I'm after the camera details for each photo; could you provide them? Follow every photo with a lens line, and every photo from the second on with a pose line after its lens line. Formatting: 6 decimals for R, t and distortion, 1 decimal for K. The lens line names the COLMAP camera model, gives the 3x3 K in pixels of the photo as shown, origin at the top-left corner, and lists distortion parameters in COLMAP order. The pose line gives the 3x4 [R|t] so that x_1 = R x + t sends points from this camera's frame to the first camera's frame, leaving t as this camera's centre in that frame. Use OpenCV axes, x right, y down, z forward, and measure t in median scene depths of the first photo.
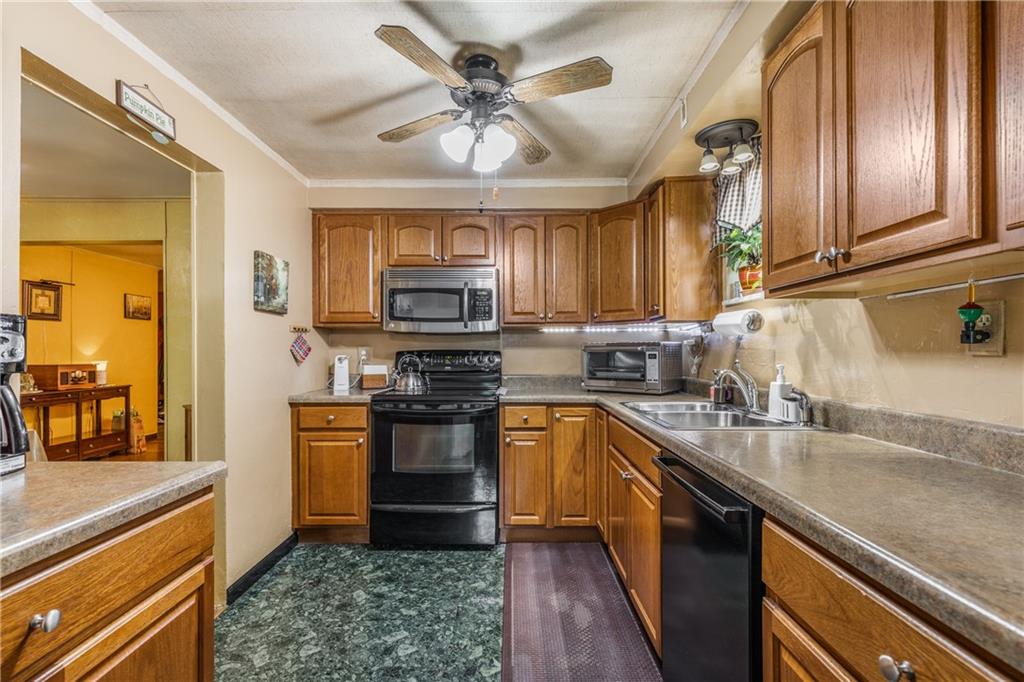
lens RADIAL K [[495.7, 0, 512.8], [0, 495.7, 347.0], [0, 0, 1]] dist [0.006253, 0.000171]
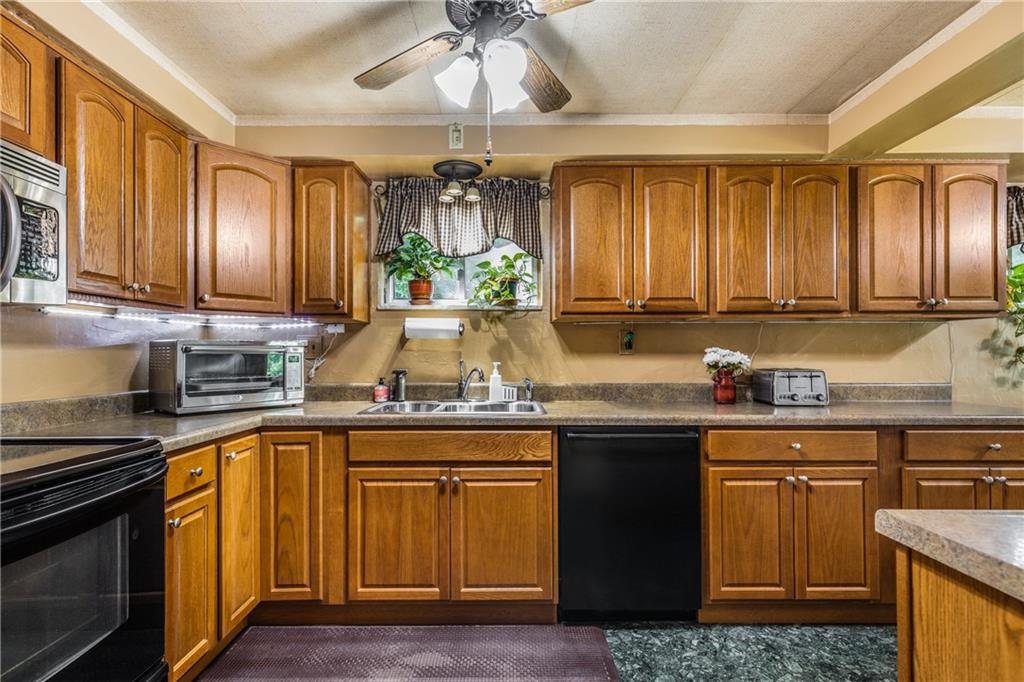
lens RADIAL K [[475.8, 0, 510.4], [0, 475.8, 351.7], [0, 0, 1]] dist [0.030358, 0.000589]
pose [[-0.021431, 0.009337, 0.999727, -0.776113], [-0.004149, 0.999947, -0.009428, 0.017688], [-0.999762, -0.004350, -0.021391, 0.974059]]
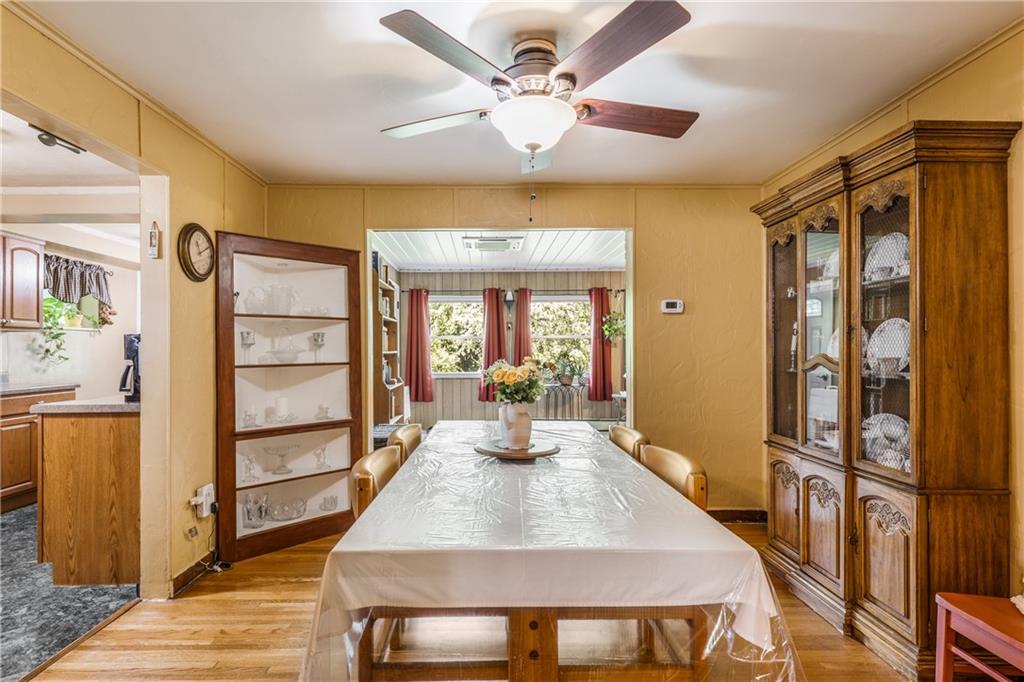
lens RADIAL K [[495.7, 0, 507.5], [0, 495.7, 347.7], [0, 0, 1]] dist [0.006253, 0.000171]
pose [[-0.999440, -0.001049, -0.033440, -1.665280], [-0.000580, 0.999902, -0.014009, 0.010832], [0.033451, -0.013982, -0.999343, 2.124493]]
